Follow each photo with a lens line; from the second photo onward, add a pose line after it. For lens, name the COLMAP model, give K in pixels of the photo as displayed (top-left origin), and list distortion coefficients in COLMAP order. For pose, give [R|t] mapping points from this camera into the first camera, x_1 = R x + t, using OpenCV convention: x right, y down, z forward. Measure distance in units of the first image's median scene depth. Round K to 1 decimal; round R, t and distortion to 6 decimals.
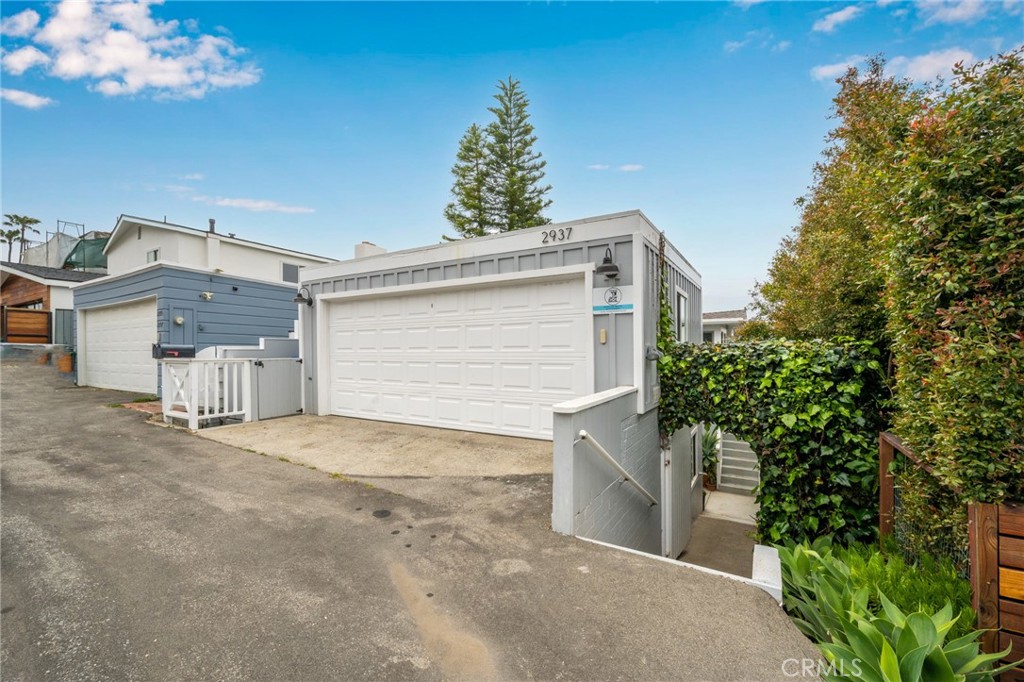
lens RADIAL K [[425.9, 0, 508.0], [0, 425.9, 351.2], [0, 0, 1]] dist [0.000117, -0.000263]
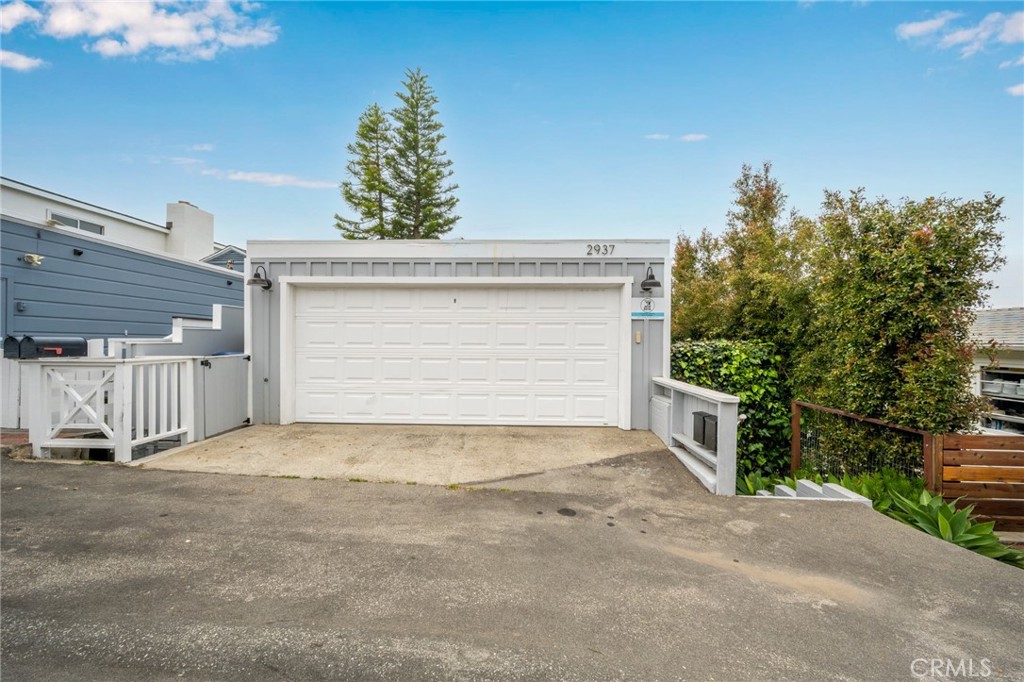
lens RADIAL K [[405.0, 0, 510.8], [0, 405.0, 338.3], [0, 0, 1]] dist [-0.001801, 0.001060]
pose [[0.869420, 0.009688, 0.493978, -0.706914], [-0.009758, 0.999949, -0.002436, -0.026830], [-0.493977, -0.002702, 0.869471, 0.172290]]
